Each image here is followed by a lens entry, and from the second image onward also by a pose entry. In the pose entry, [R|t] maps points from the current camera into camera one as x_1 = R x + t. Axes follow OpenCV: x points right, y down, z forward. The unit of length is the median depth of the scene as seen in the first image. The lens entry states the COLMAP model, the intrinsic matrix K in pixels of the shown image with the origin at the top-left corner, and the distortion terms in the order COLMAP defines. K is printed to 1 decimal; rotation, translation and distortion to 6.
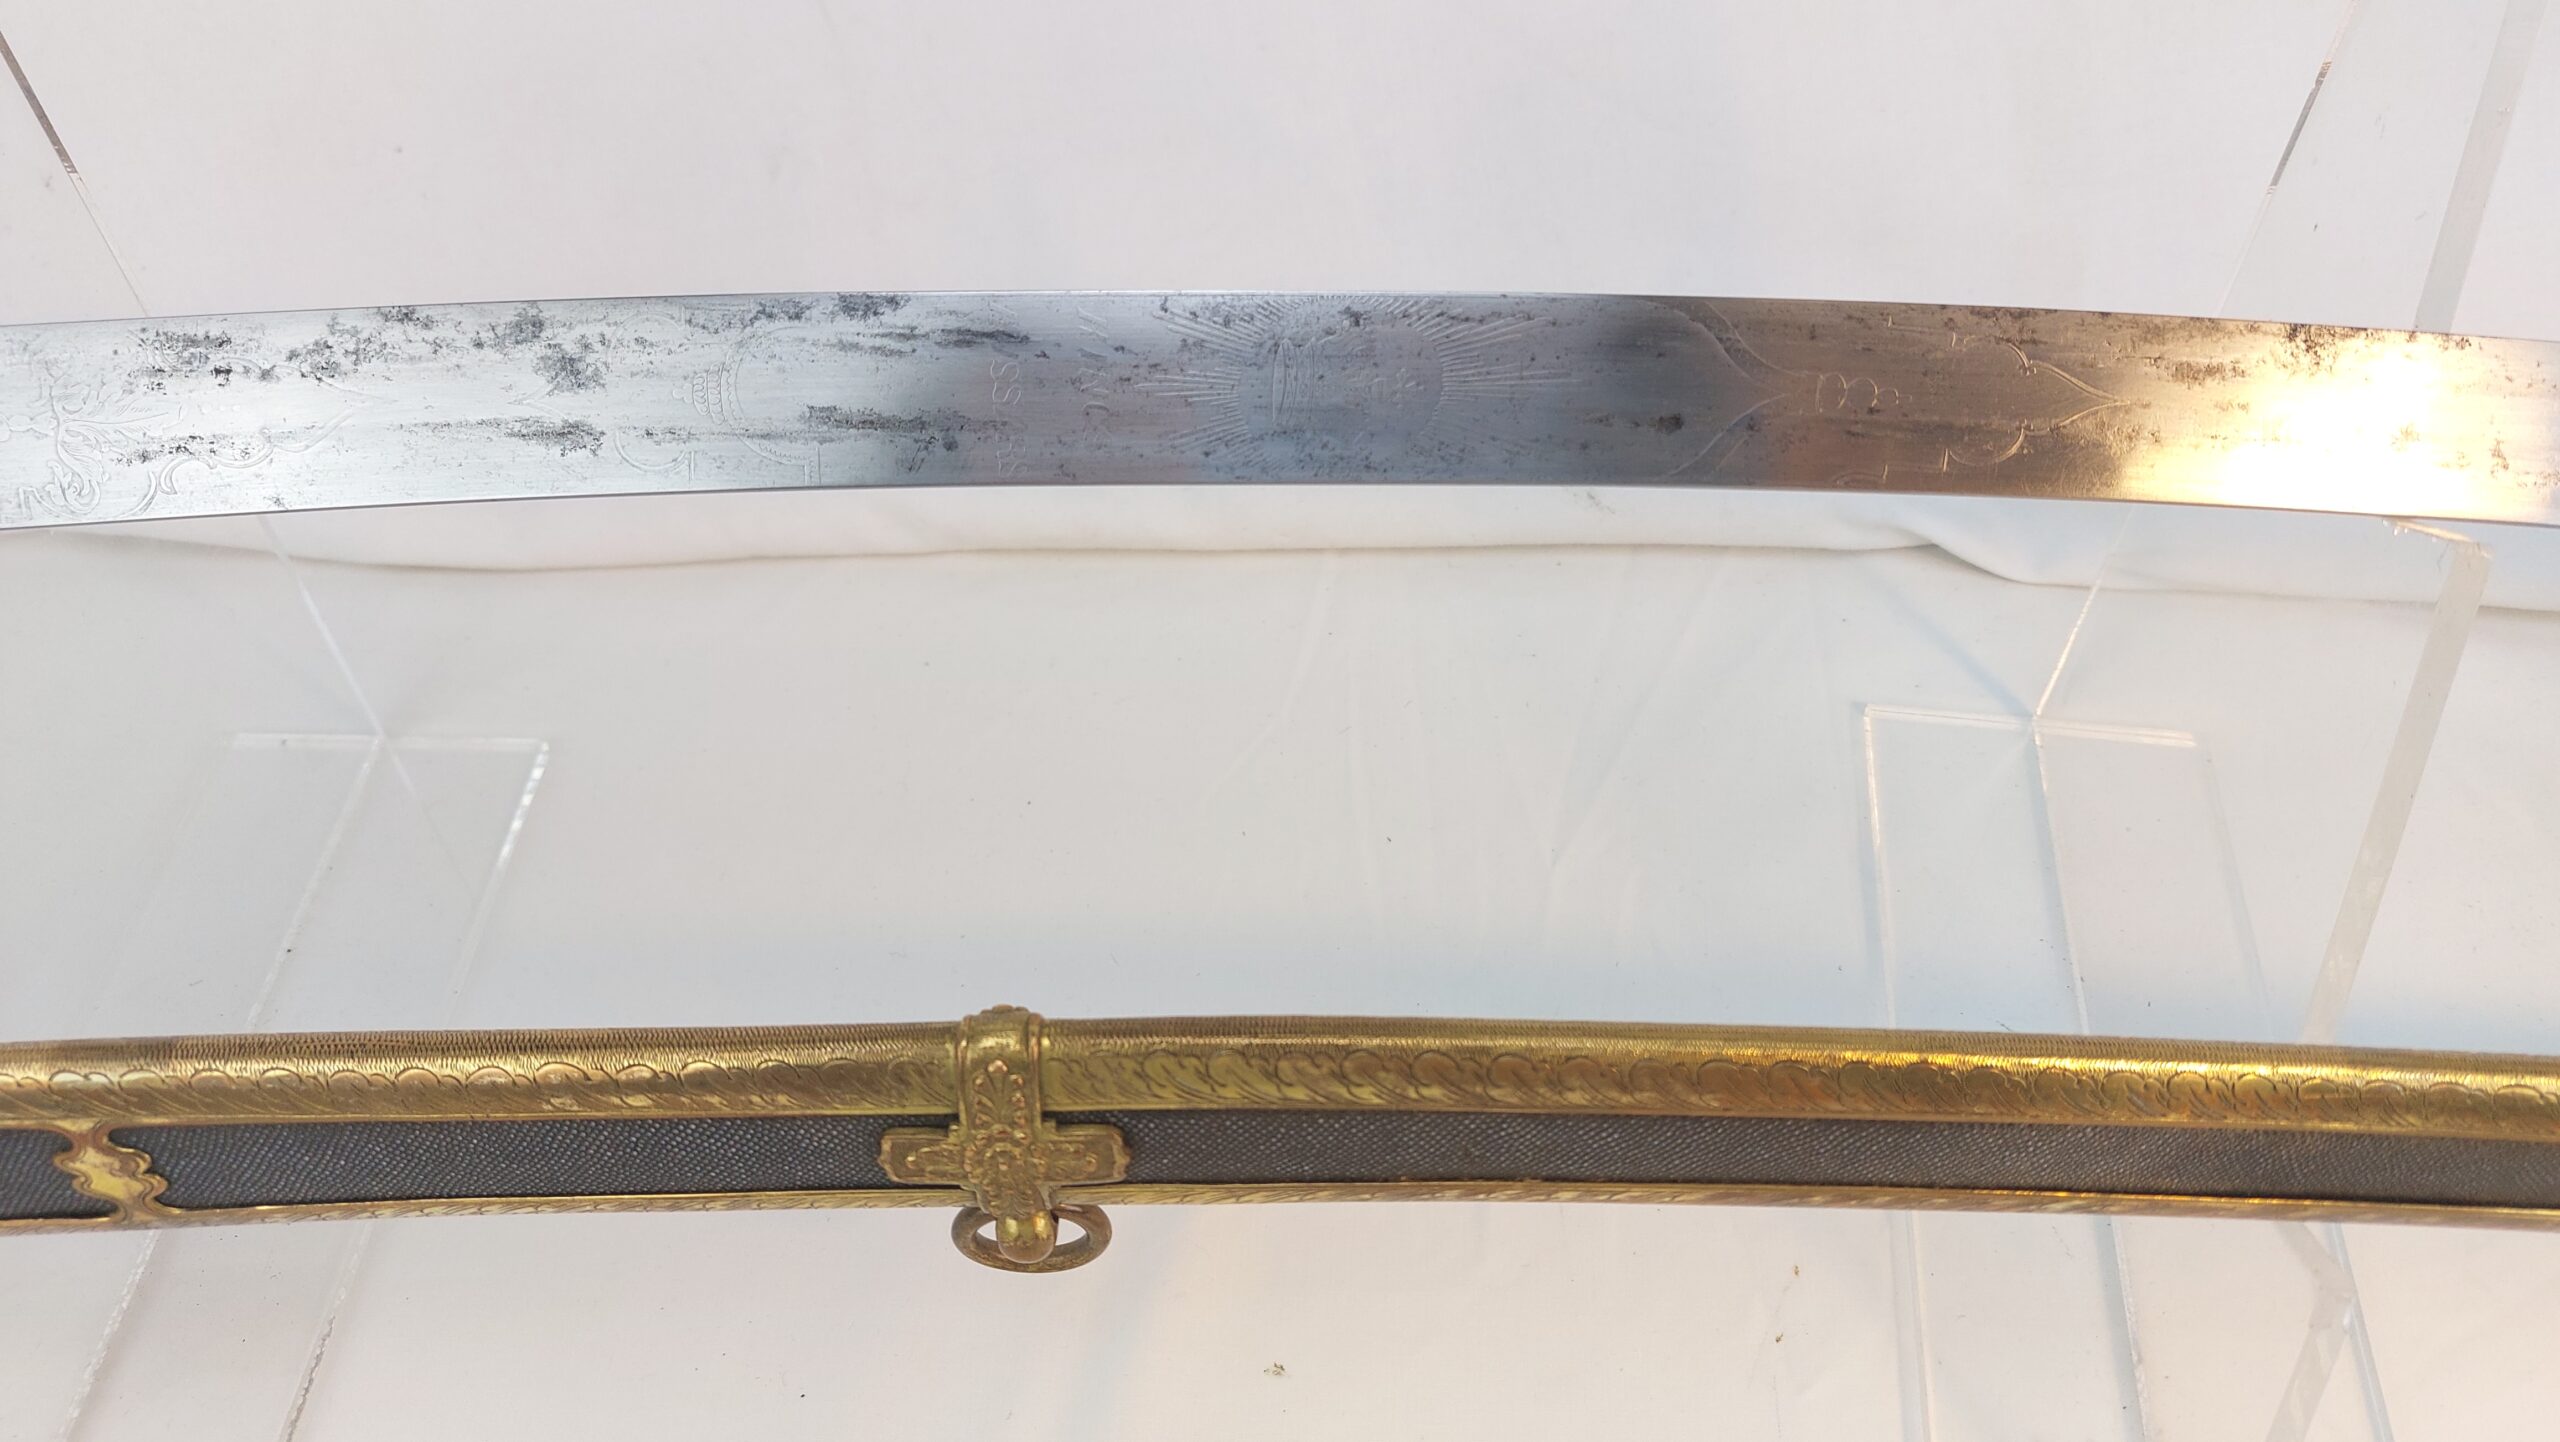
lens RADIAL K [[1941.1, 0, 1280.0], [0, 1941.1, 721.0], [0, 0, 1]] dist [0.026507, 0.006106]
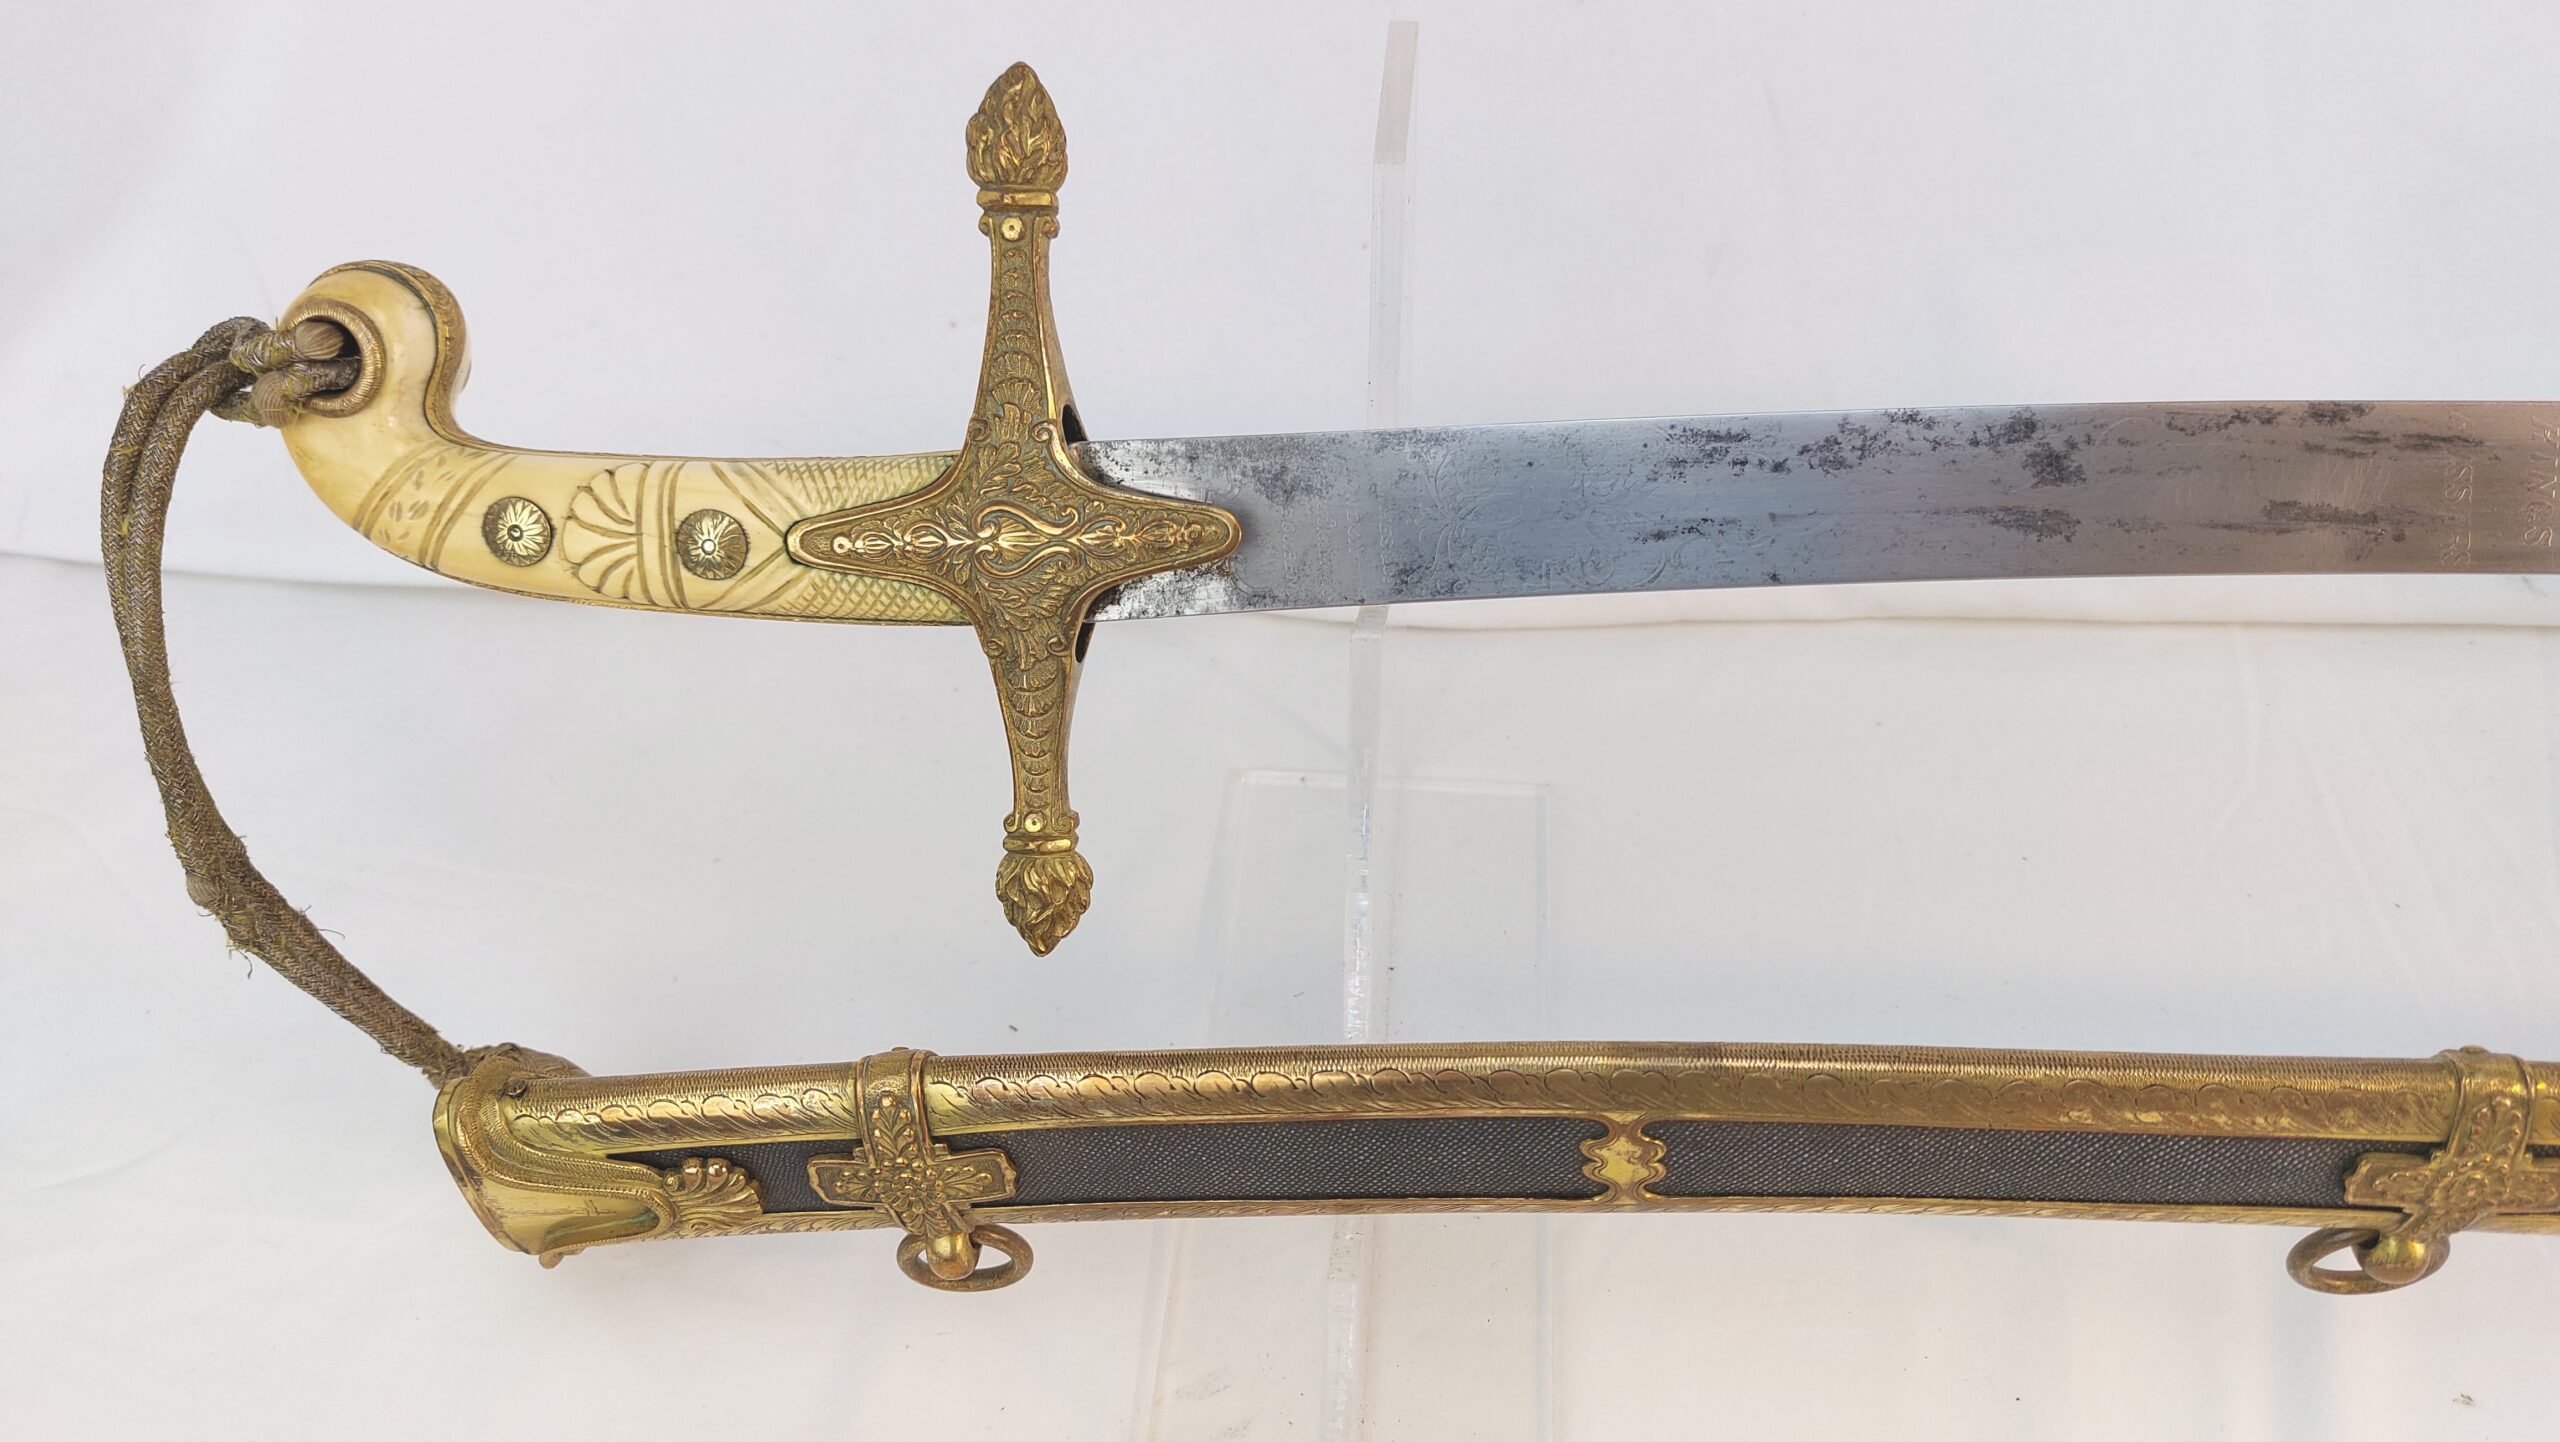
lens RADIAL K [[1941.1, 0, 1280.0], [0, 1941.1, 721.0], [0, 0, 1]] dist [0.026507, 0.006106]
pose [[0.998215, 0.025816, -0.053859, -0.748816], [-0.027266, 0.999280, -0.026368, 0.010014], [0.053140, 0.027789, 0.998200, -0.150005]]
